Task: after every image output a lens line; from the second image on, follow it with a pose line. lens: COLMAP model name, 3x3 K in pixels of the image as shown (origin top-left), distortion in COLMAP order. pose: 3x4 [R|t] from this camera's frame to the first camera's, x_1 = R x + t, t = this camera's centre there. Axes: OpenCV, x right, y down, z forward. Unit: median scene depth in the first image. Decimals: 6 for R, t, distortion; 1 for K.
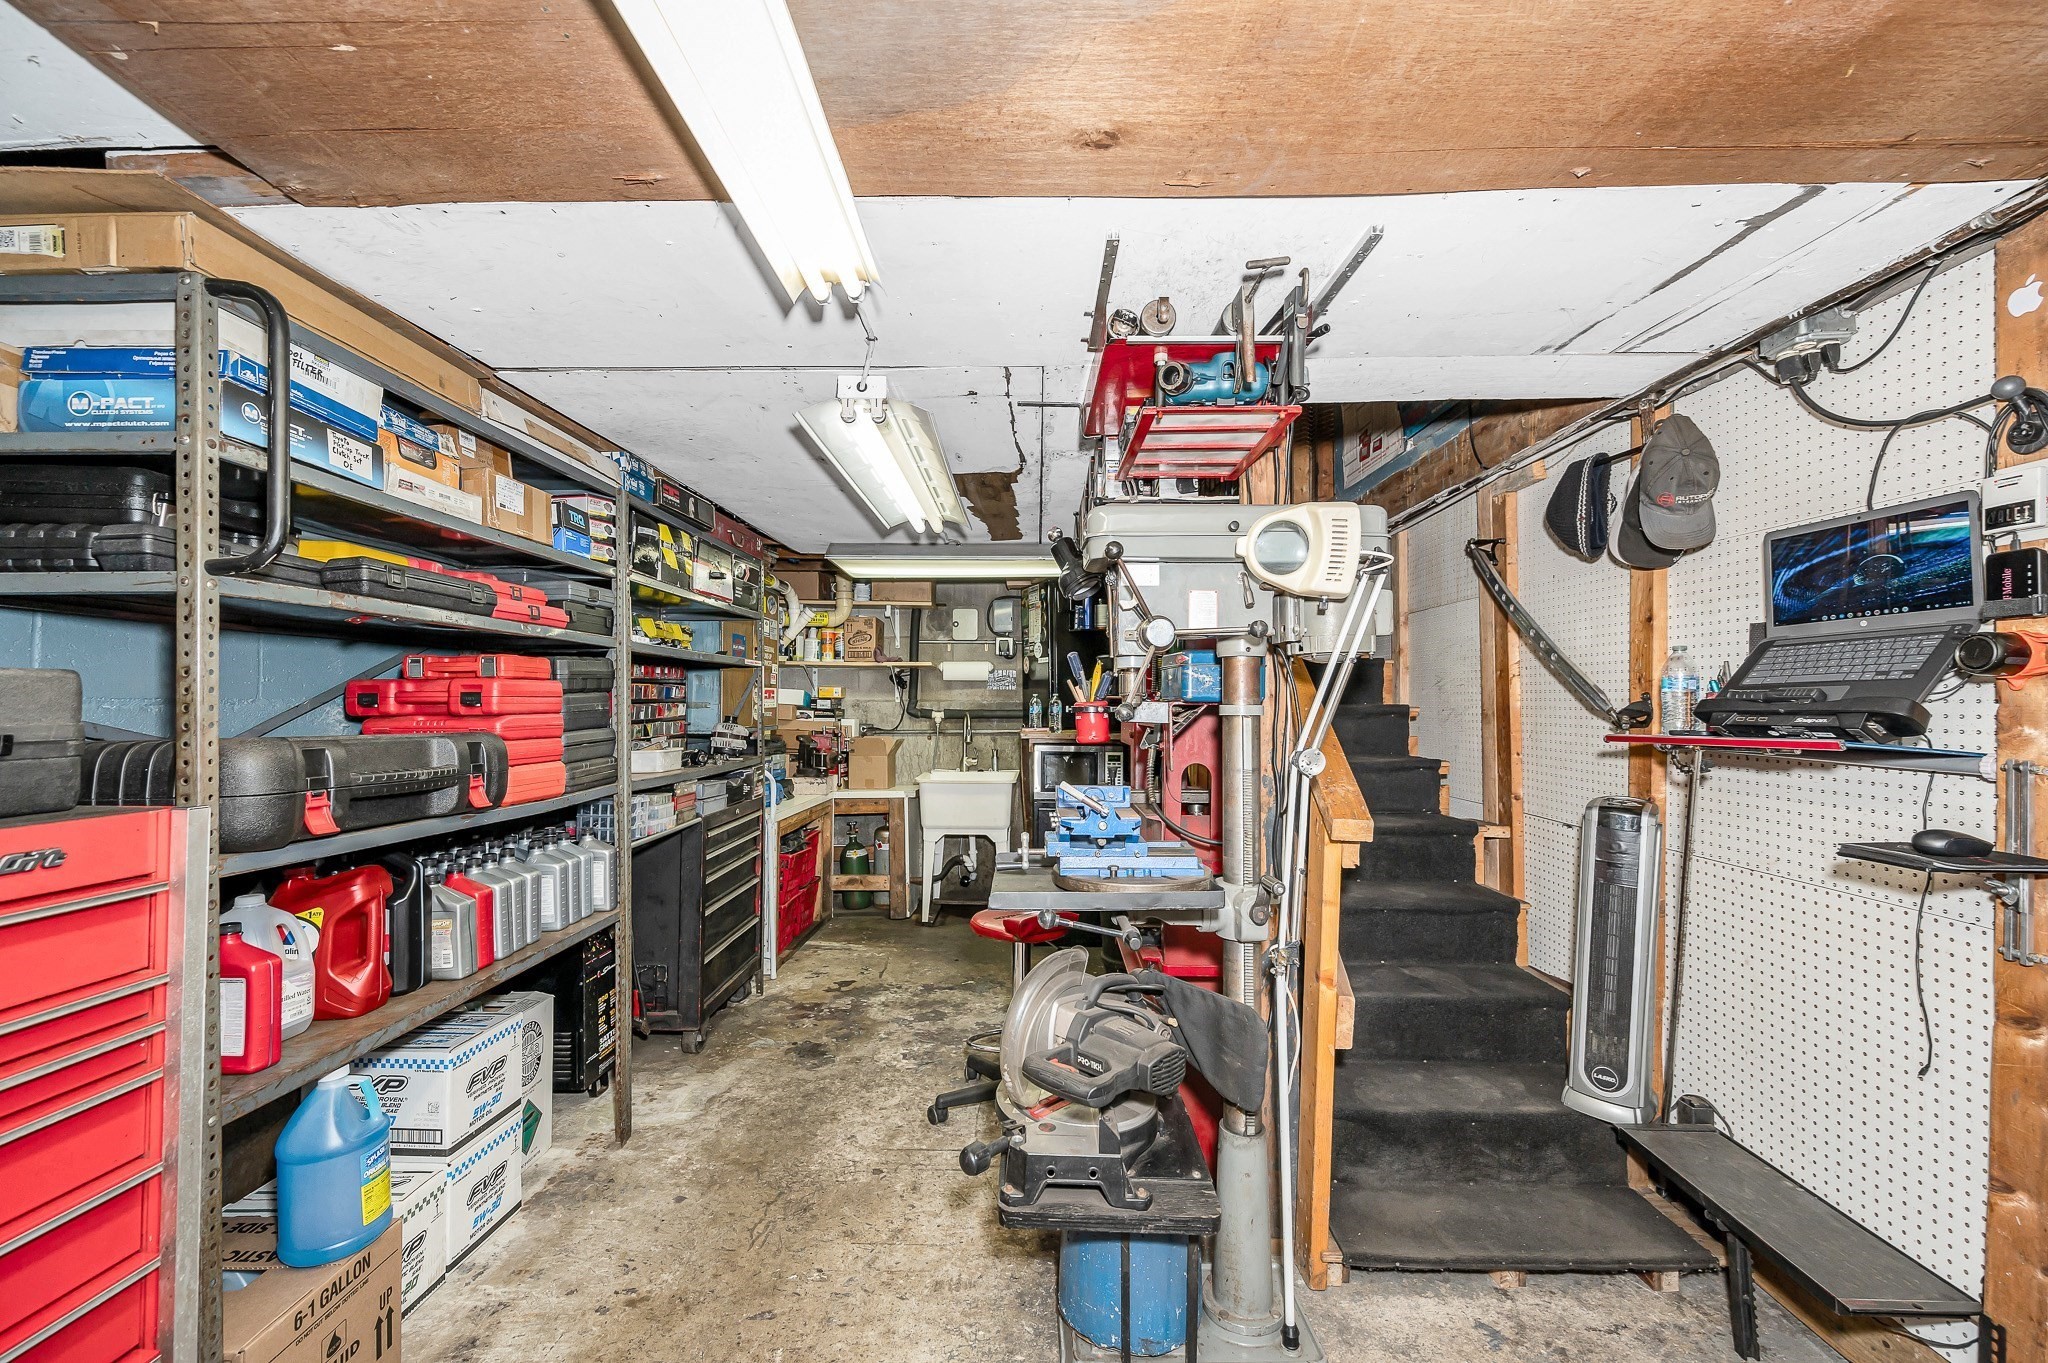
lens RADIAL K [[899.0, 0, 1044.6], [0, 899.0, 707.4], [0, 0, 1]] dist [-0.001138, 0.001191]
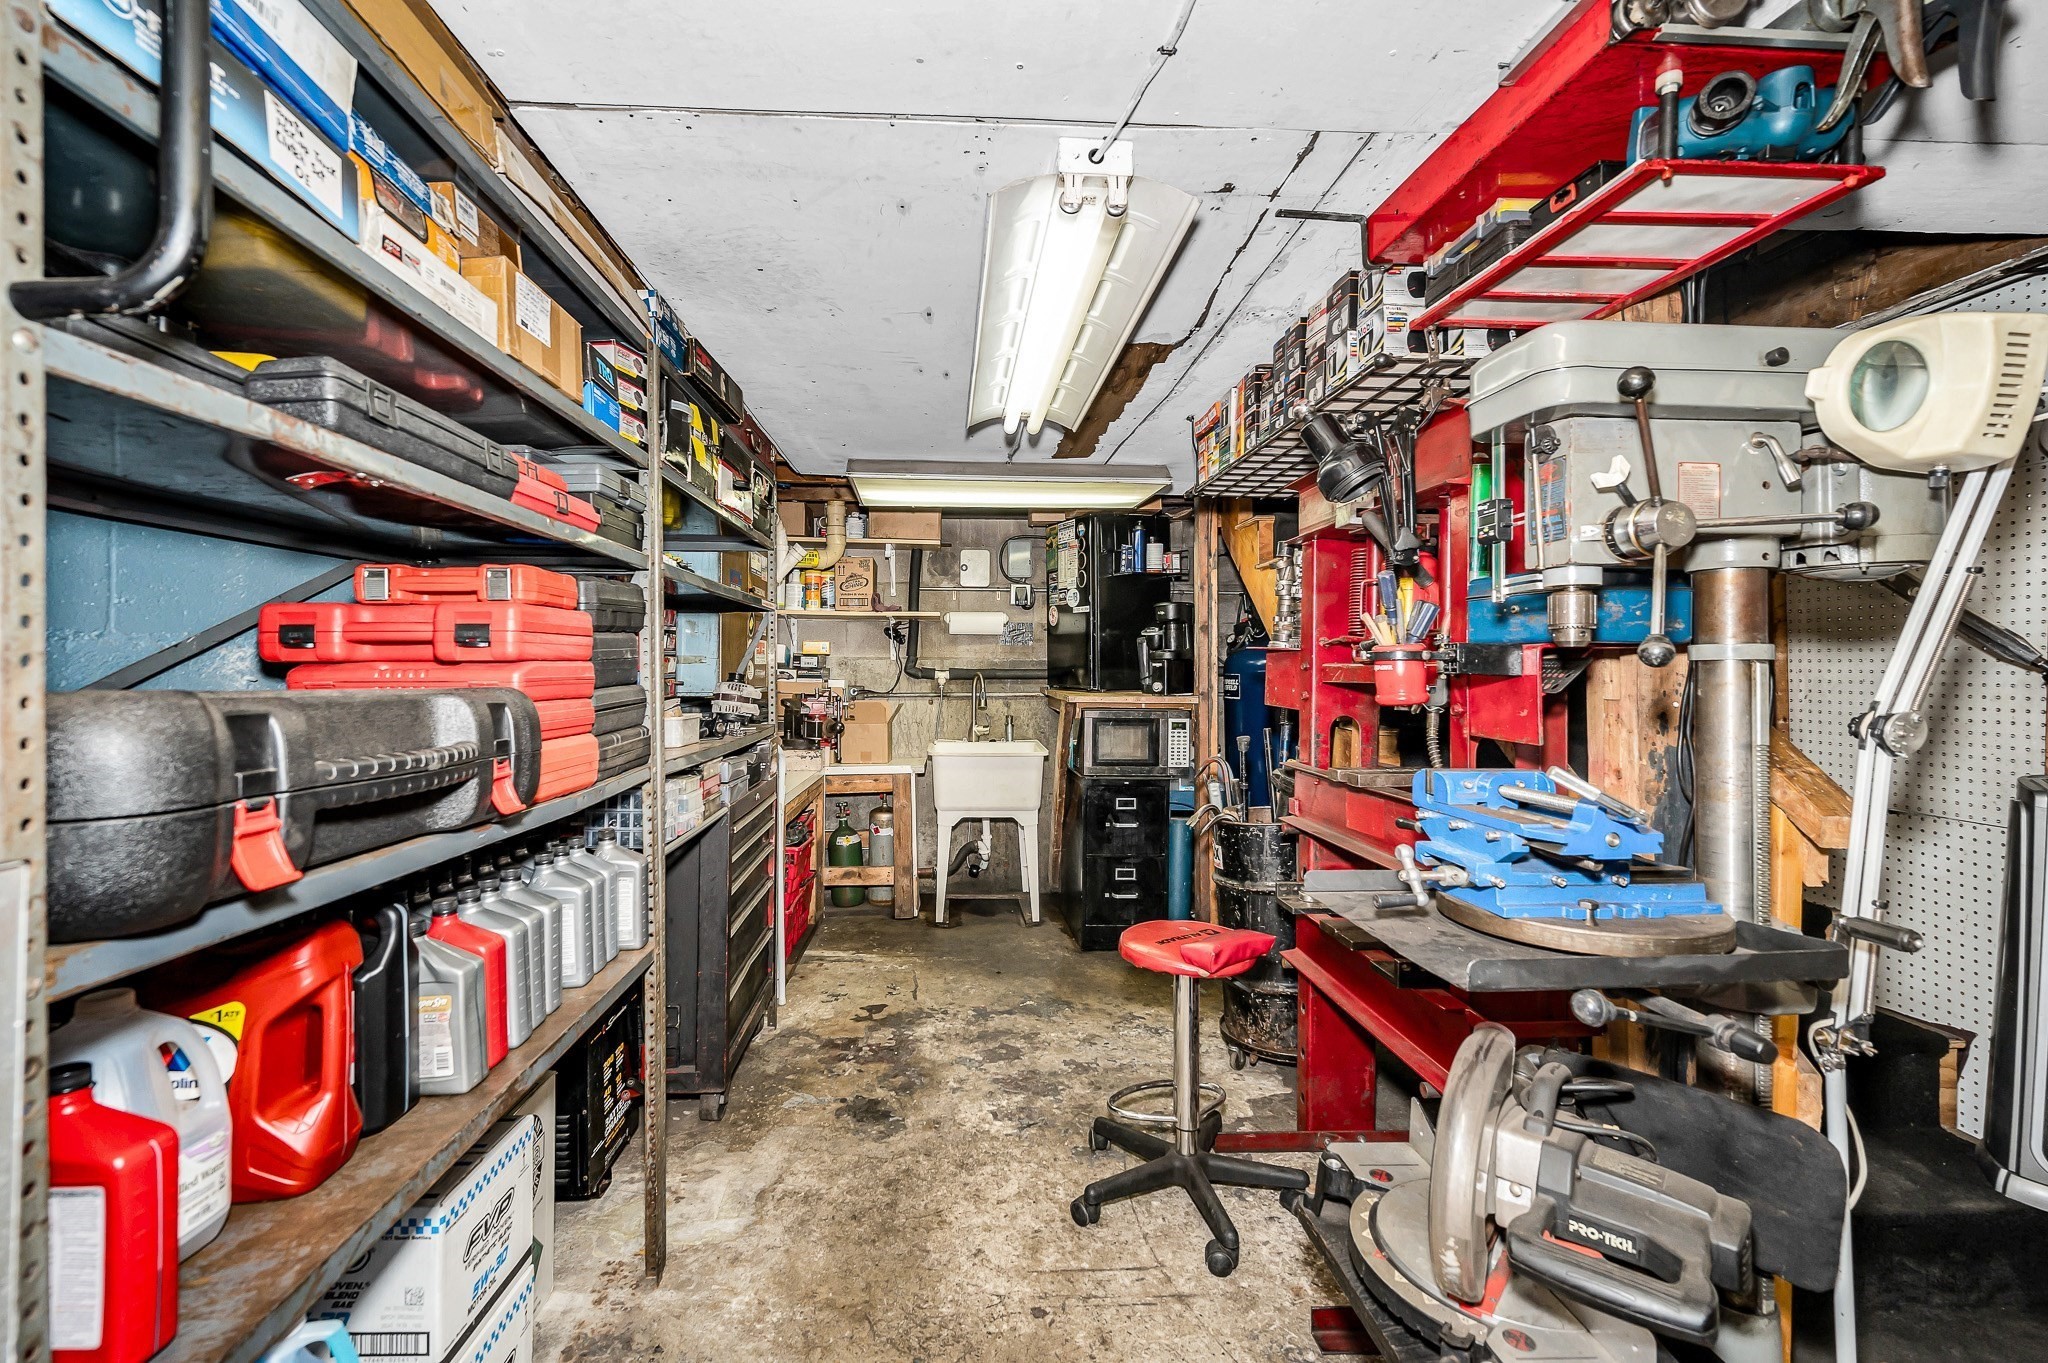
lens RADIAL K [[899.0, 0, 981.4], [0, 899.0, 679.3], [0, 0, 1]] dist [-0.001138, 0.001191]
pose [[0.997468, 0.000408, 0.071119, -0.266348], [-0.000798, 0.999985, 0.005458, 0.014225], [-0.071116, -0.005501, 0.997453, 0.285503]]
